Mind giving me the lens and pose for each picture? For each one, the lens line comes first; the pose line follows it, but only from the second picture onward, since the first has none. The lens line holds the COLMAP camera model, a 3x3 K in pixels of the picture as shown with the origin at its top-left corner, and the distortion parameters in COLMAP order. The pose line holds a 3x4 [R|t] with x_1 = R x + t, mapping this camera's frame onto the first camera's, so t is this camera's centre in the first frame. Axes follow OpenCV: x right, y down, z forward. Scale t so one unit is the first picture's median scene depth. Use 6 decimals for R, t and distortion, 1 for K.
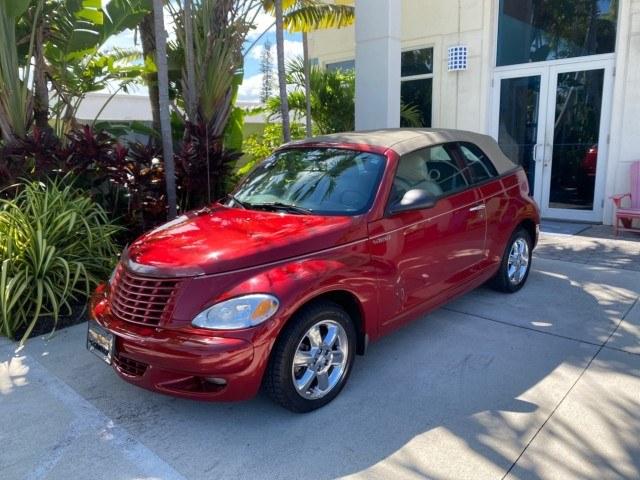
lens RADIAL K [[491.1, 0, 318.2], [0, 491.1, 239.4], [0, 0, 1]] dist [0.023864, -0.023796]
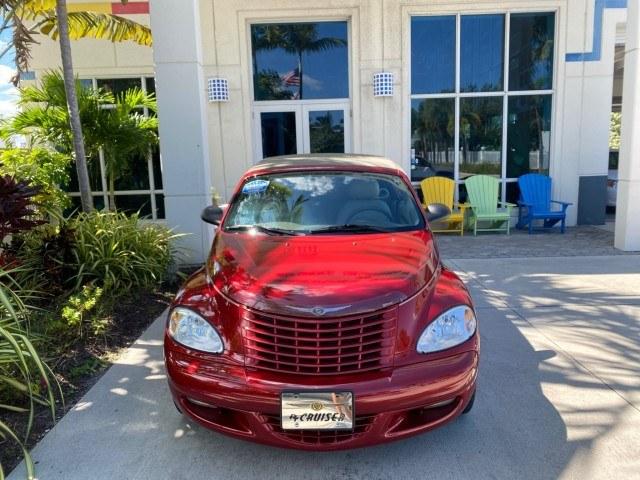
lens RADIAL K [[491.1, 0, 318.4], [0, 491.1, 238.1], [0, 0, 1]] dist [0.023864, -0.023796]
pose [[0.737047, -0.098369, 0.668644, -0.508030], [0.150577, 0.988384, -0.020573, -0.013521], [-0.658853, 0.115846, 0.743298, 0.236494]]
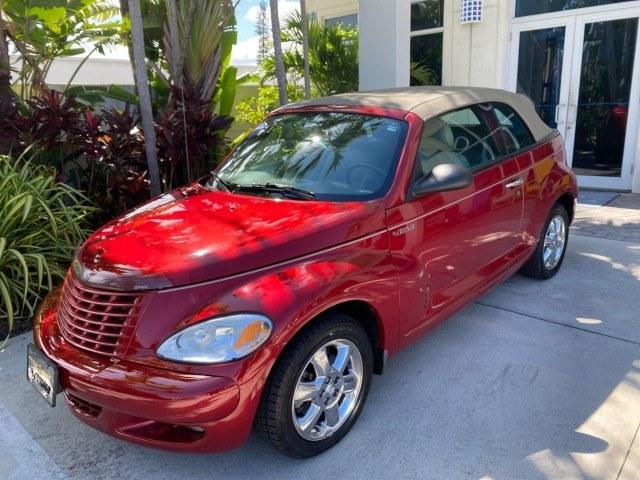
lens RADIAL K [[491.1, 0, 318.7], [0, 491.1, 235.4], [0, 0, 1]] dist [0.023864, -0.023796]
pose [[0.999864, -0.016430, -0.001237, -0.003302], [0.016475, 0.998025, 0.060627, -0.025715], [0.000238, -0.060639, 0.998160, 0.136645]]
